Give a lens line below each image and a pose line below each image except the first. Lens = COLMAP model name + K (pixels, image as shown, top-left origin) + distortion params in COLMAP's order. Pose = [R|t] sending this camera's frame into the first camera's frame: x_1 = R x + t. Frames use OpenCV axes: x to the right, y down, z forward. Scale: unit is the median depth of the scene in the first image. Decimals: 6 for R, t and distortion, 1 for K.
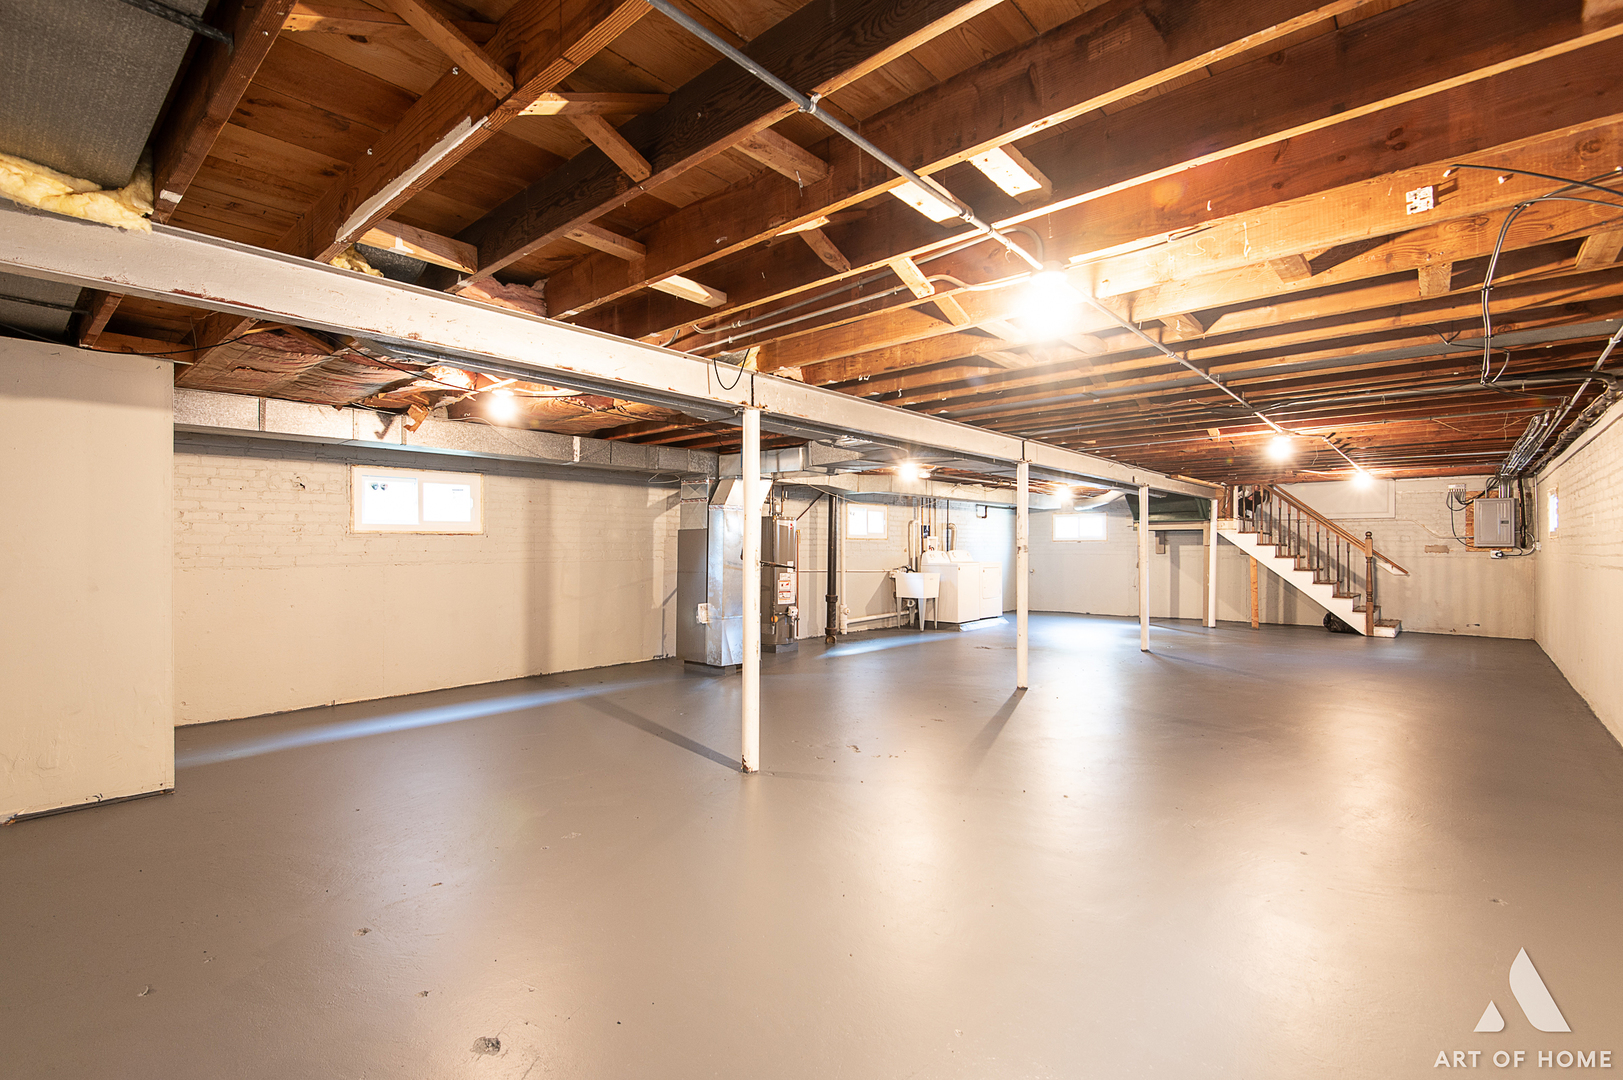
lens RADIAL K [[735.4, 0, 811.5], [0, 735.4, 540.0], [0, 0, 1]] dist [0.029329, -0.018433]
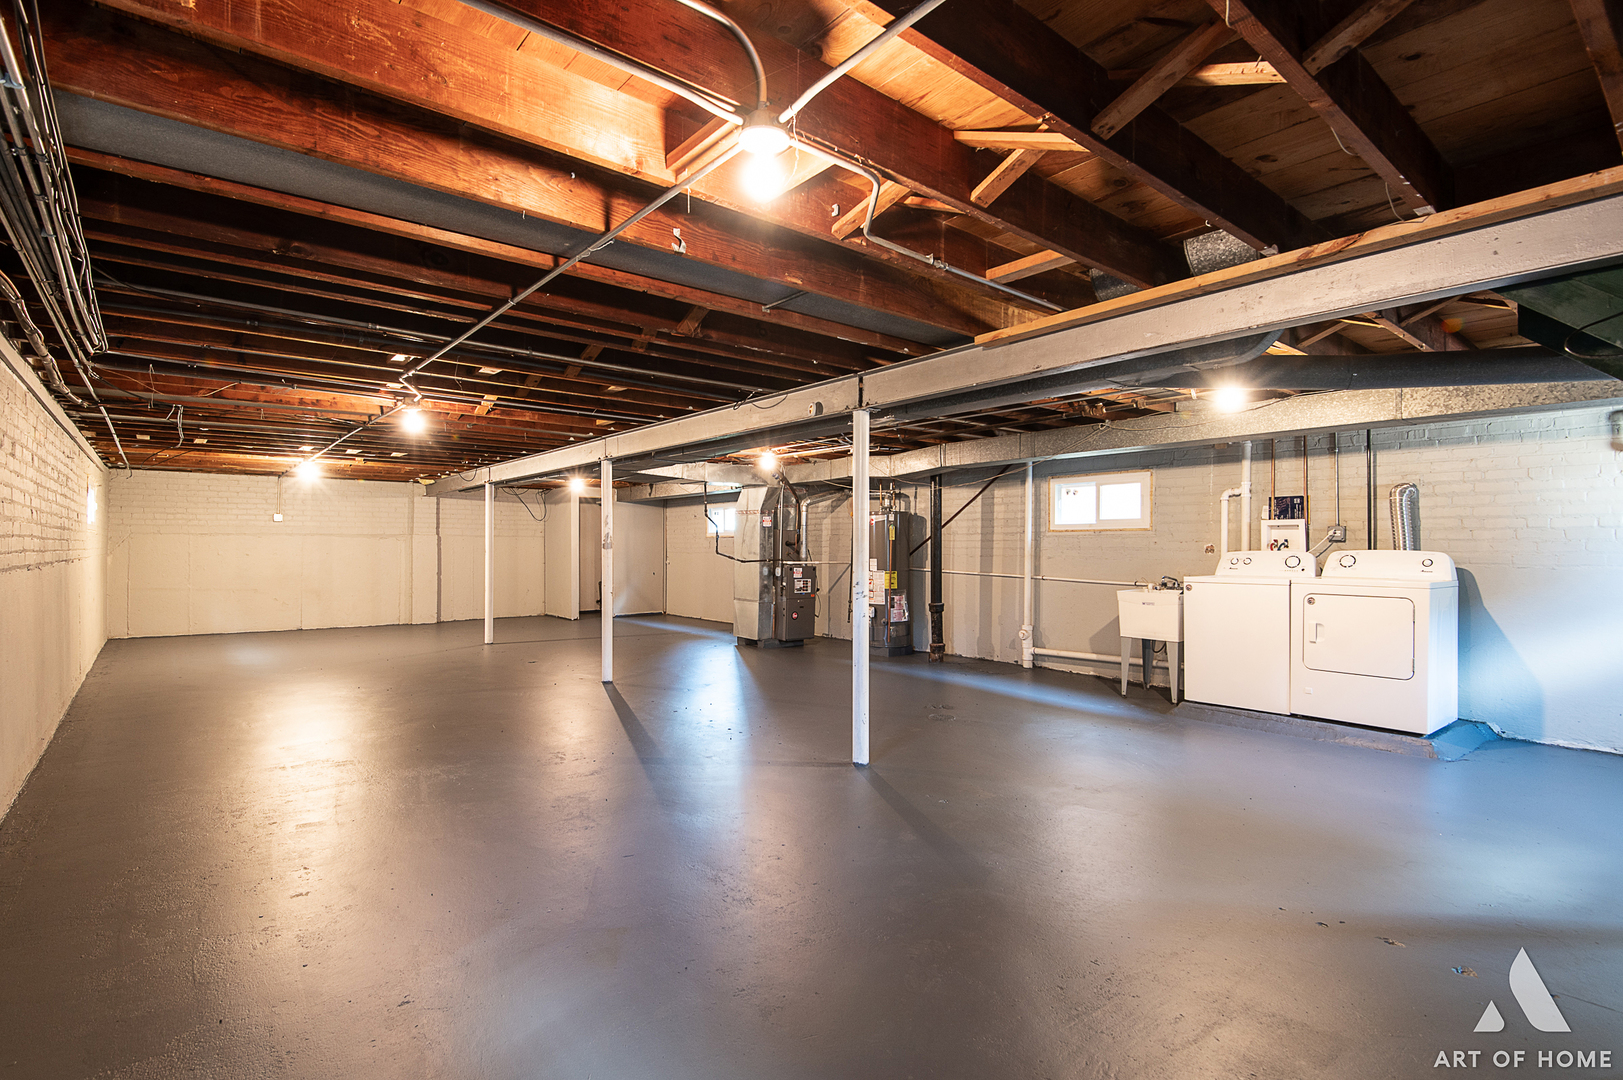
lens RADIAL K [[742.0, 0, 811.5], [0, 742.0, 540.0], [0, 0, 1]] dist [-0.000048, -0.000019]
pose [[-0.181472, -0.002324, -0.983393, 0.737871], [0.012415, 0.999912, -0.004654, 0.006095], [0.983318, -0.013053, -0.181427, 0.872048]]
